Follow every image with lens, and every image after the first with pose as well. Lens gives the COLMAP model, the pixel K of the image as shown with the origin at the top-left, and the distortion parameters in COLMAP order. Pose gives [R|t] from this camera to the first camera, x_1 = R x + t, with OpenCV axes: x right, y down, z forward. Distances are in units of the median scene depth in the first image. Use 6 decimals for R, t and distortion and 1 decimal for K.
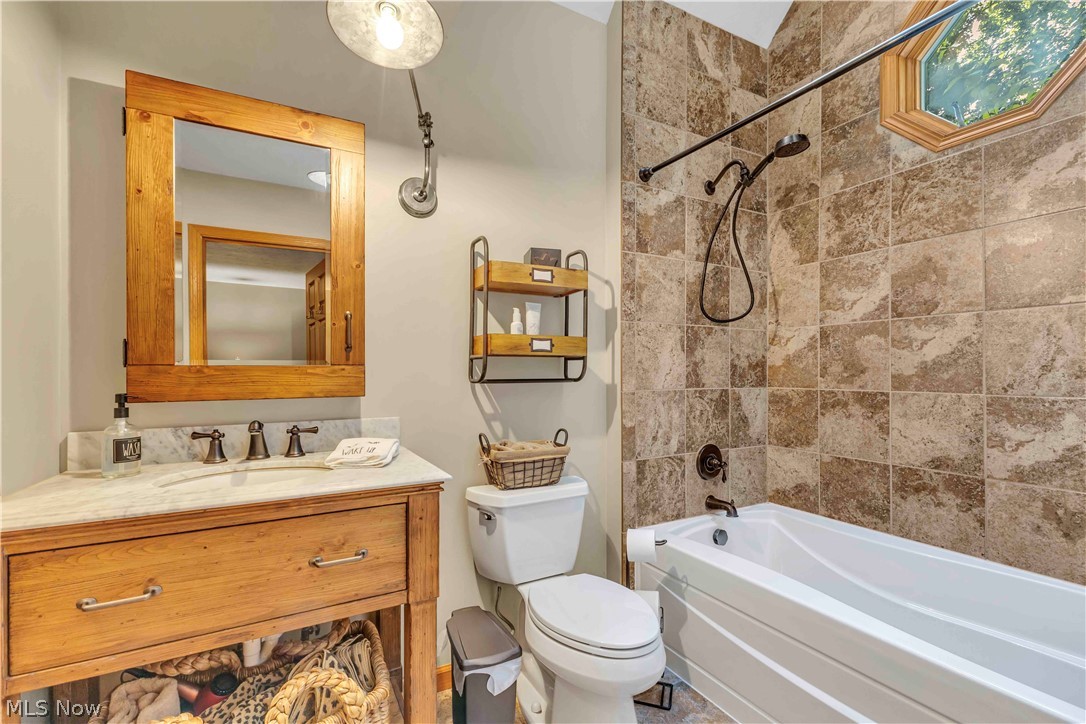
lens RADIAL K [[466.4, 0, 544.8], [0, 466.4, 367.2], [0, 0, 1]] dist [-0.003554, -0.001018]
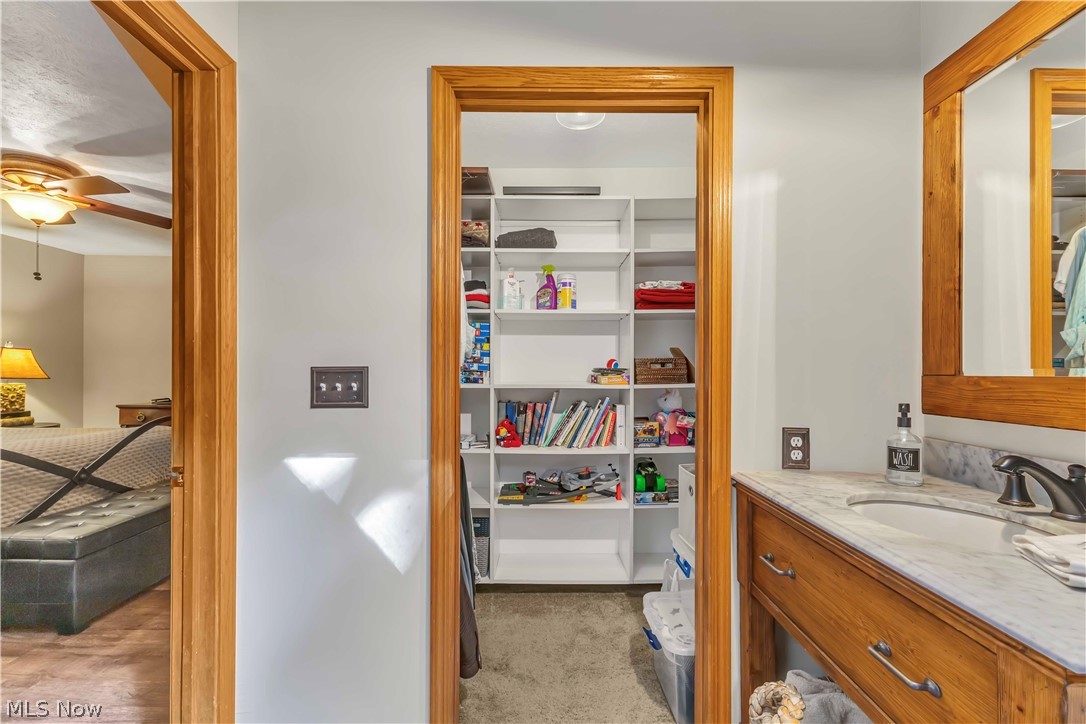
lens RADIAL K [[466.4, 0, 544.1], [0, 466.4, 365.8], [0, 0, 1]] dist [-0.003554, -0.001018]
pose [[-0.464484, -0.006180, -0.885560, 0.198873], [0.008061, 0.999905, -0.011207, -0.011279], [0.885545, -0.012344, -0.464390, 0.422530]]
